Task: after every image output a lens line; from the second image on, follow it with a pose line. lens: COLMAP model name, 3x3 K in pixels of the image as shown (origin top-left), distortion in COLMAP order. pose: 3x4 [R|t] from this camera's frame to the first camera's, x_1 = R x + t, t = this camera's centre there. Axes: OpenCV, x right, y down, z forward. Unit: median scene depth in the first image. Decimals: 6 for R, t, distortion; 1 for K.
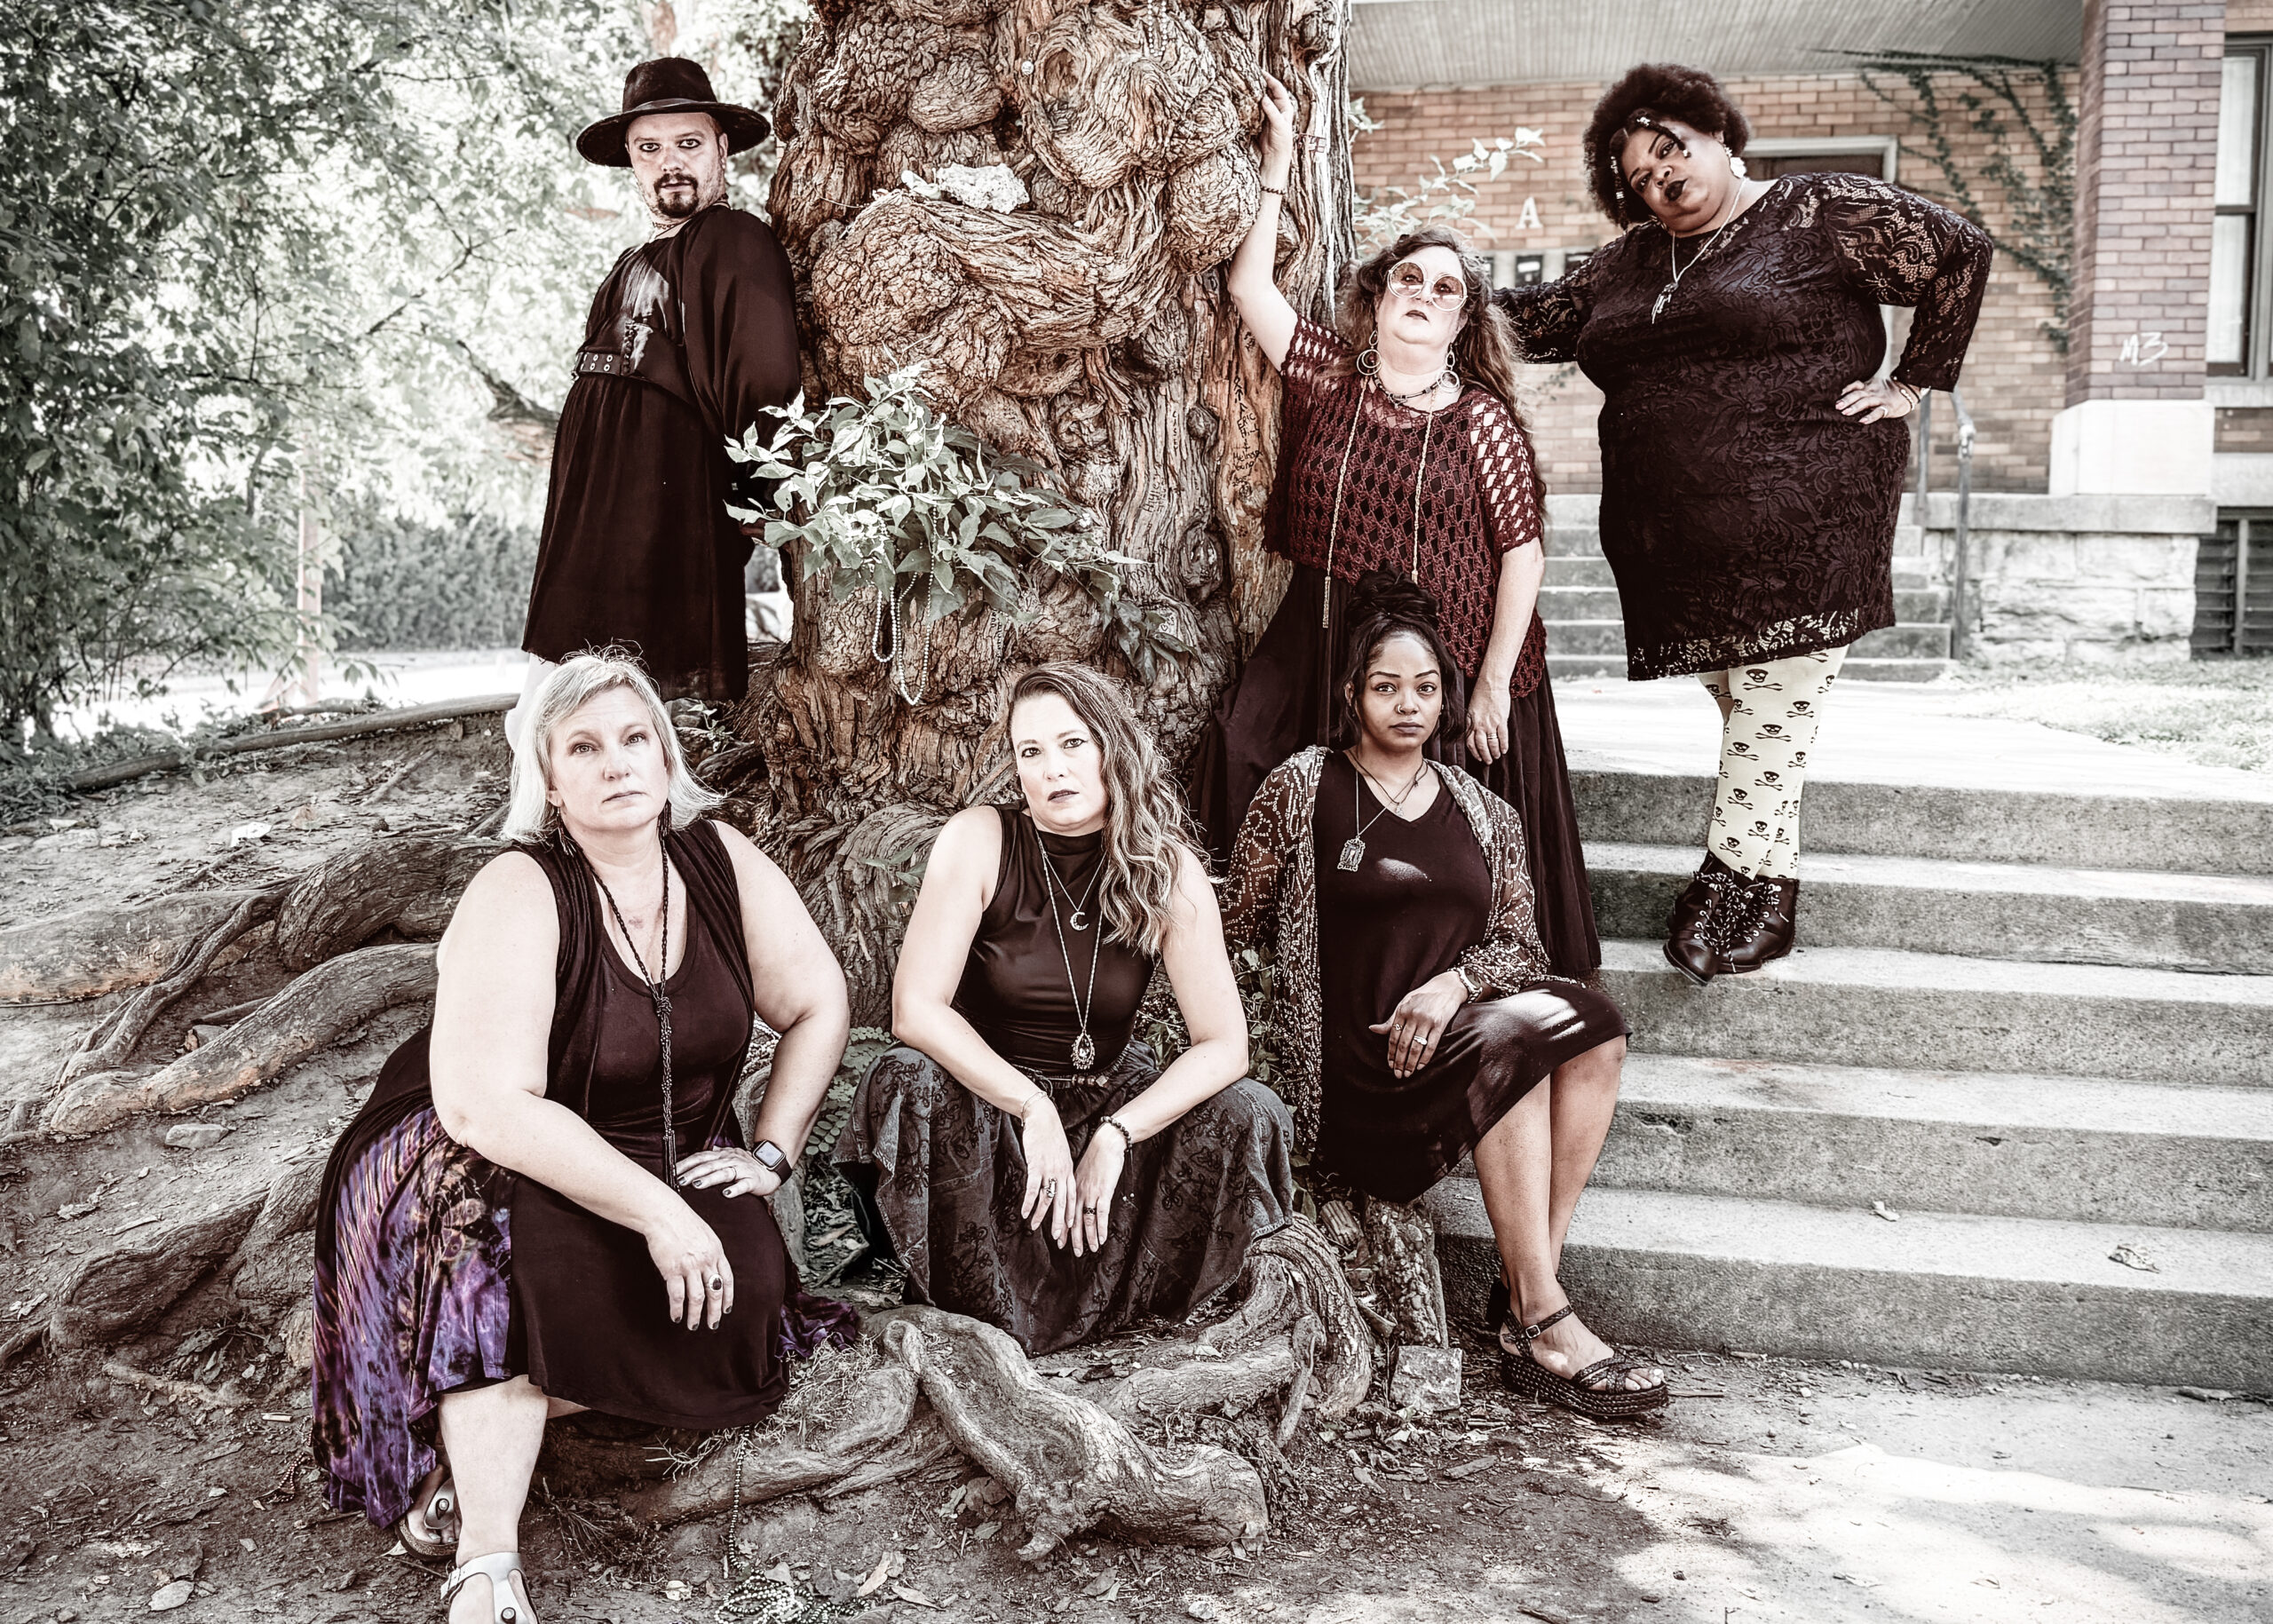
lens RADIAL K [[2137.0, 0, 1126.4], [0, 2137.0, 809.3], [0, 0, 1]] dist [0.188607, -0.407260]
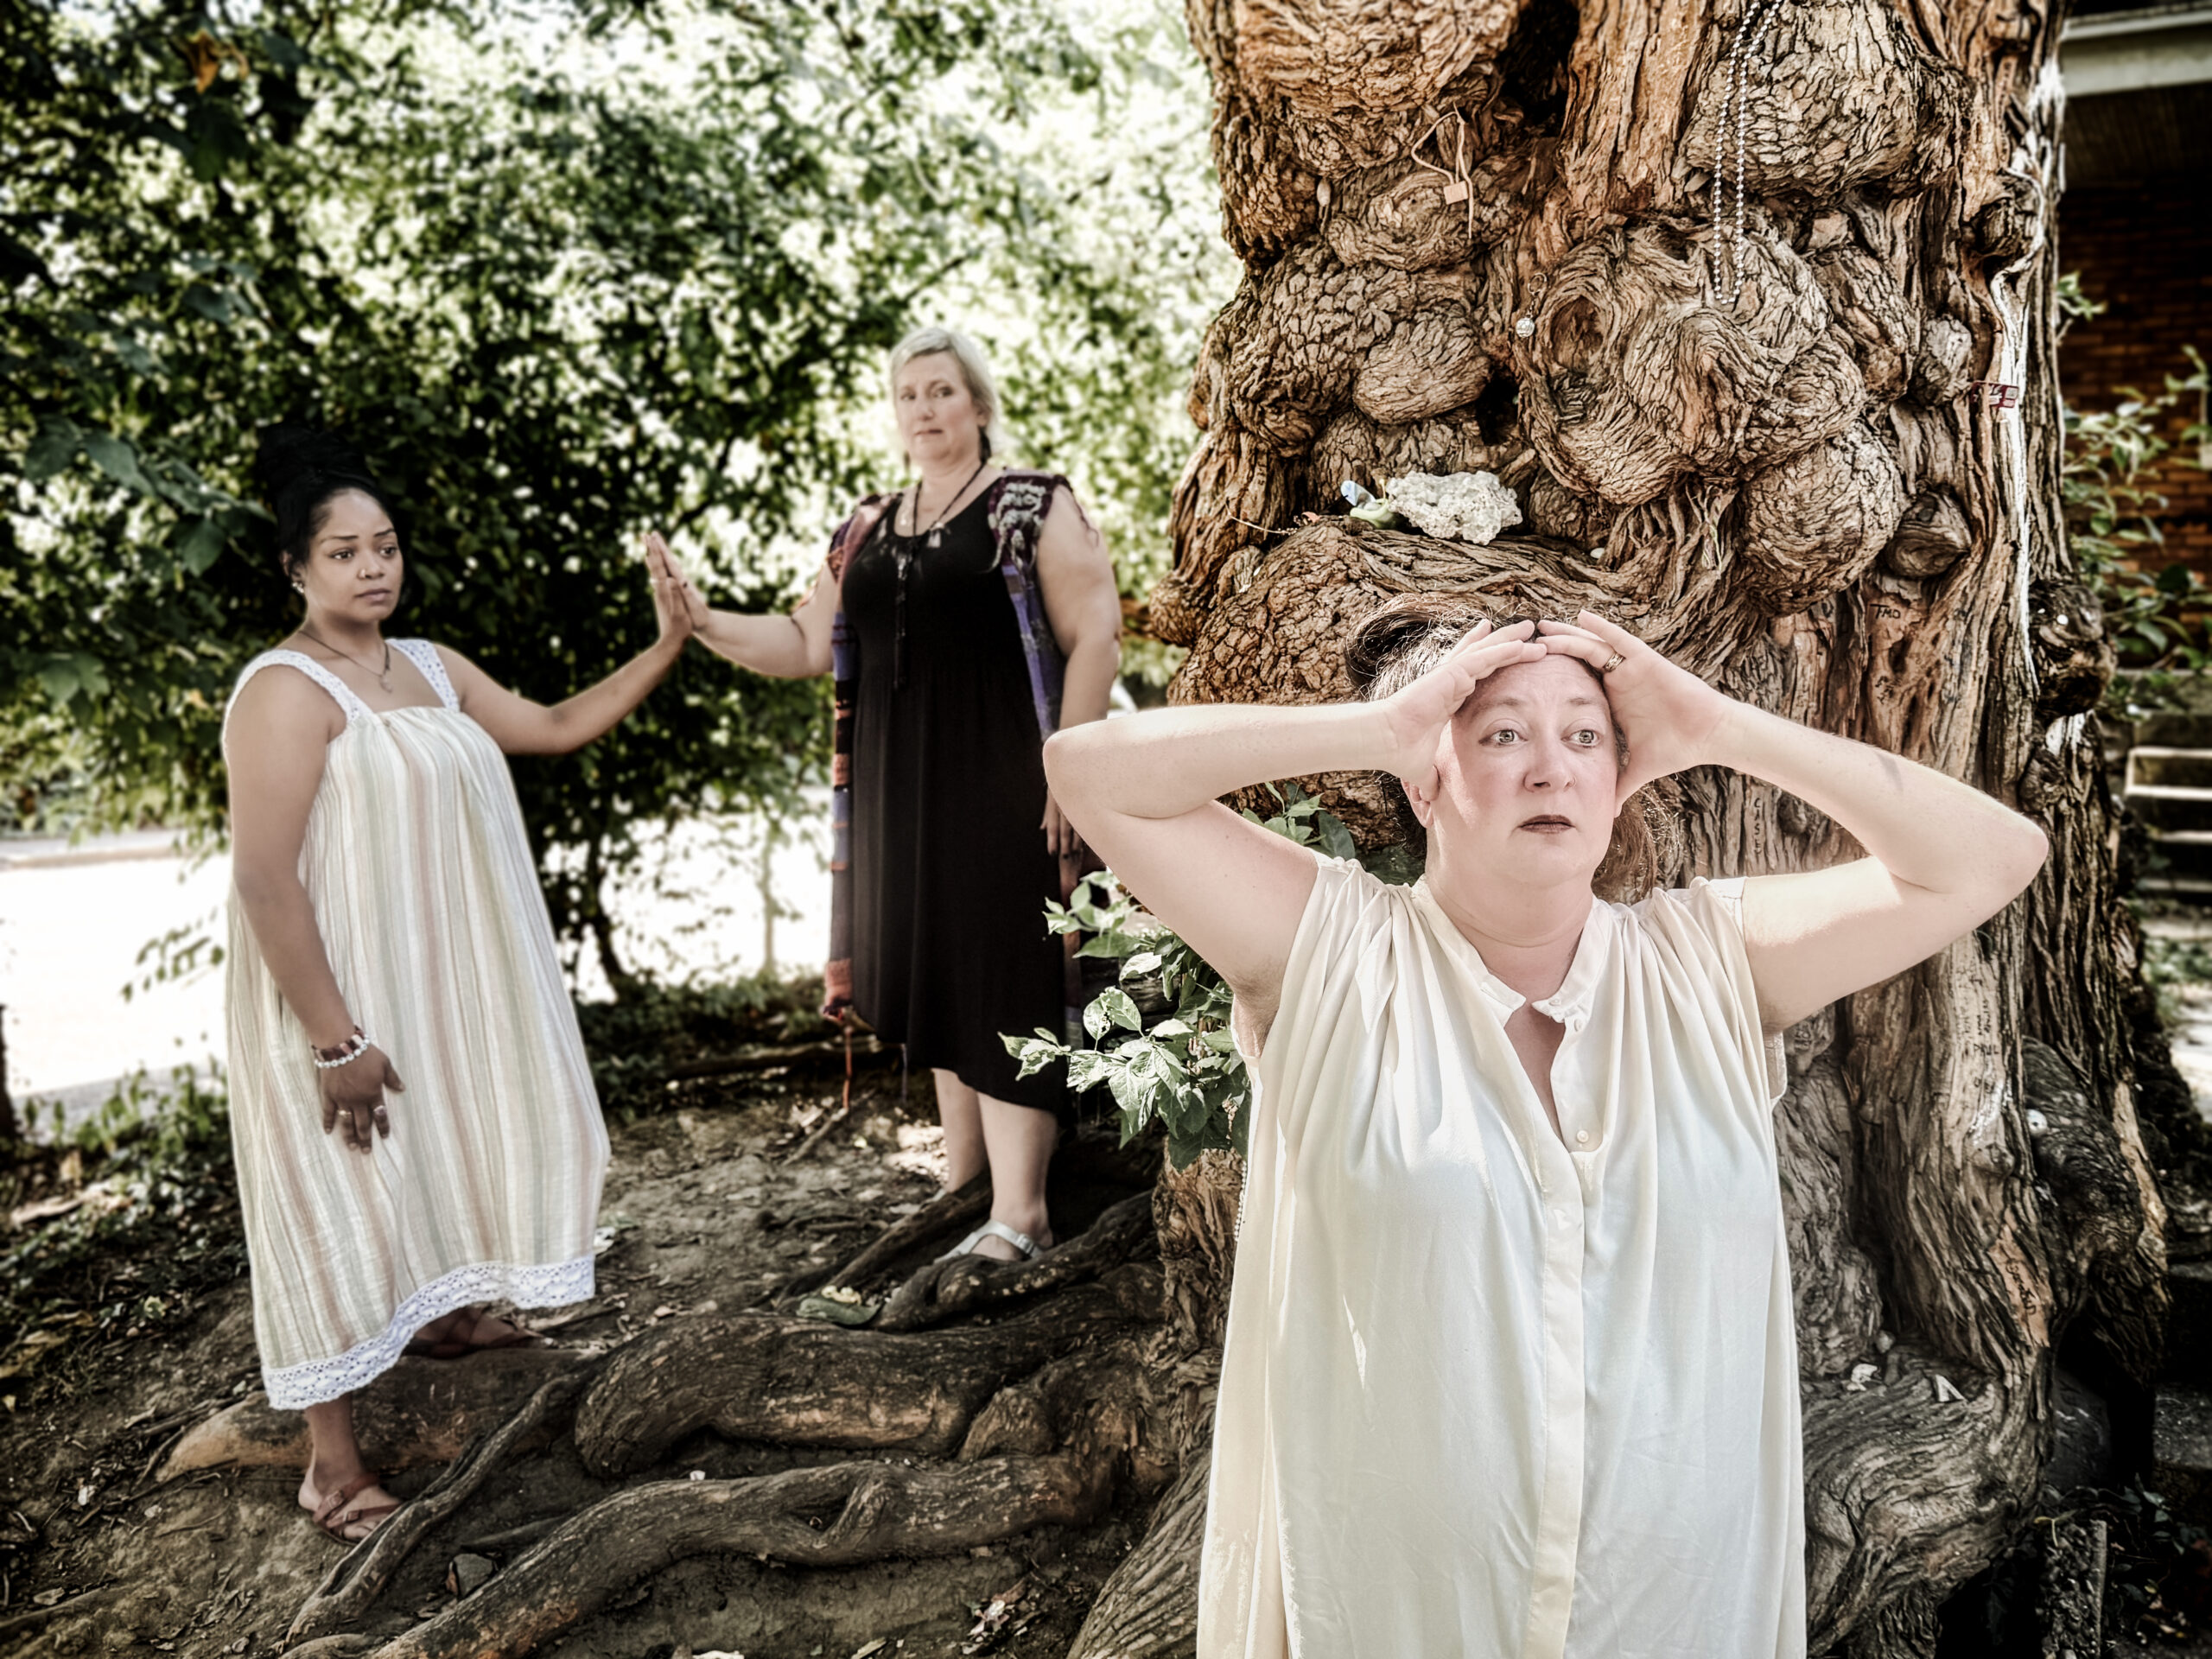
lens RADIAL K [[1999.4, 0, 1116.3], [0, 1999.4, 832.4], [0, 0, 1]] dist [0.179723, -0.381889]
pose [[0.948617, 0.024473, -0.315480, 0.034994], [-0.031026, 0.999394, -0.015766, -0.171213], [0.314903, 0.024744, 0.948801, 0.371391]]
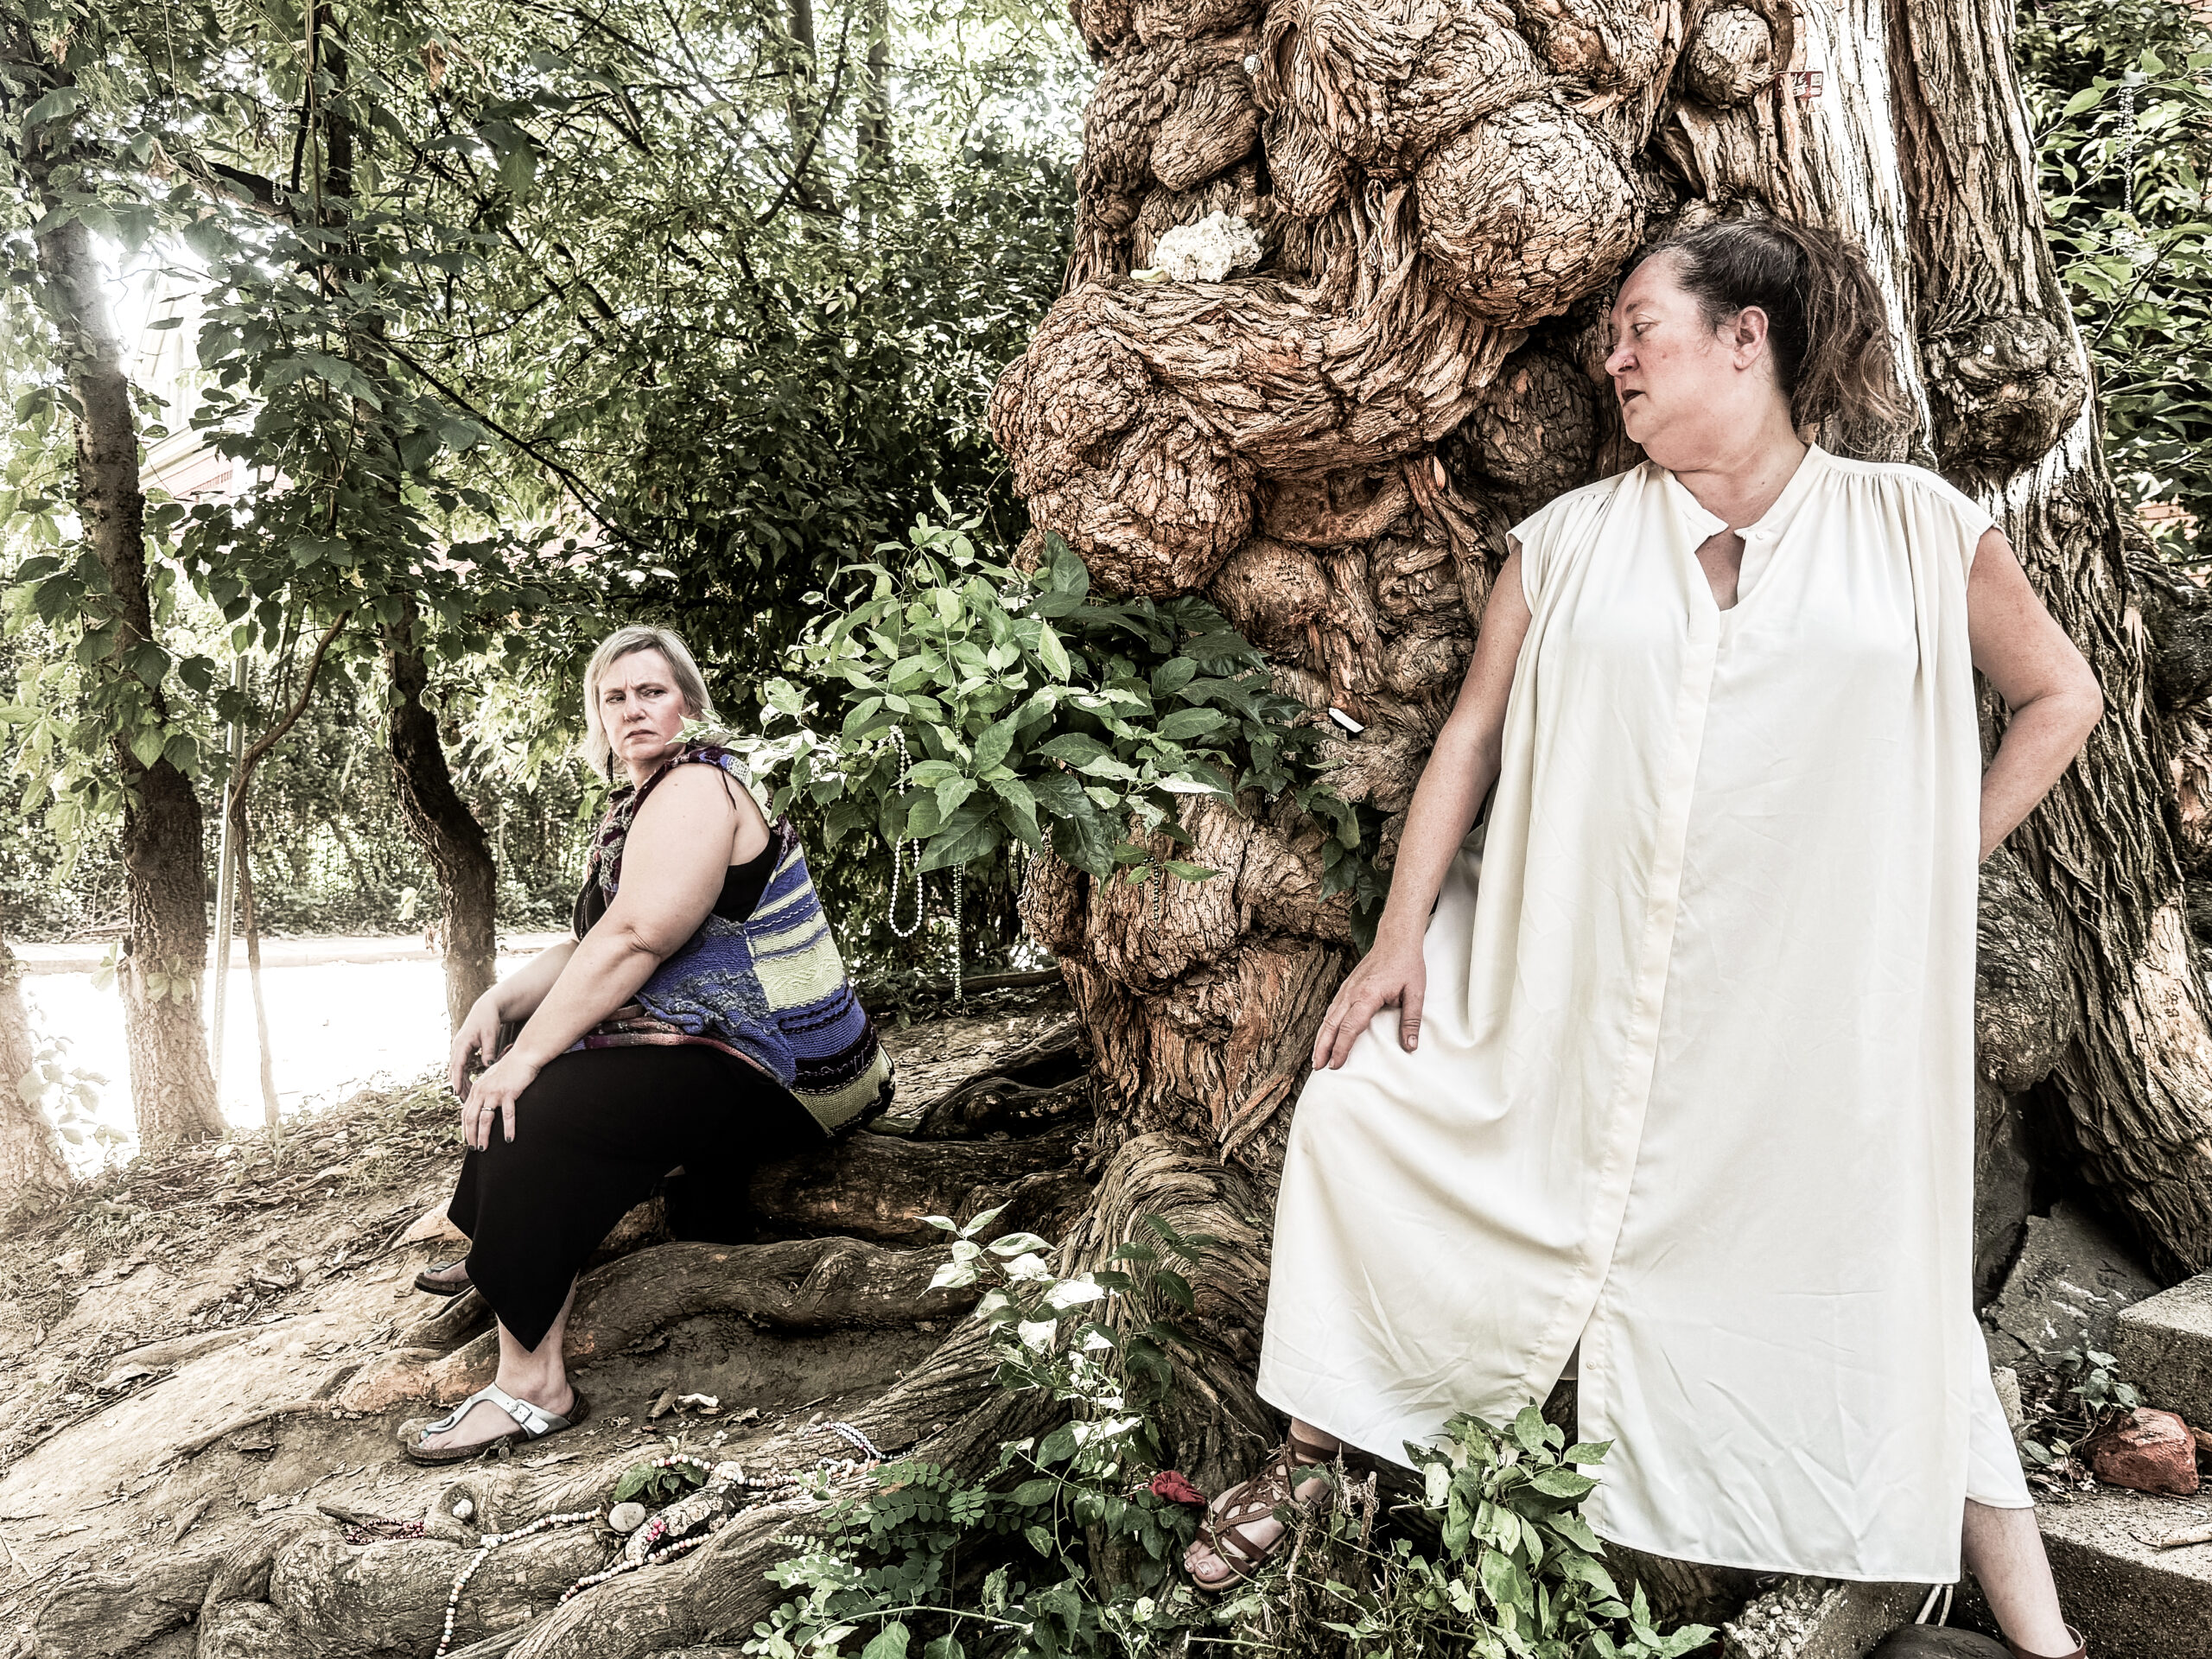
lens RADIAL K [[1999.4, 0, 1116.3], [0, 1999.4, 832.4], [0, 0, 1]] dist [0.179723, -0.381889]
pose [[0.763916, 0.002220, -0.645312, 0.326136], [-0.058656, 0.996093, -0.066009, -0.059076], [0.642645, 0.088277, 0.761062, 0.506799]]
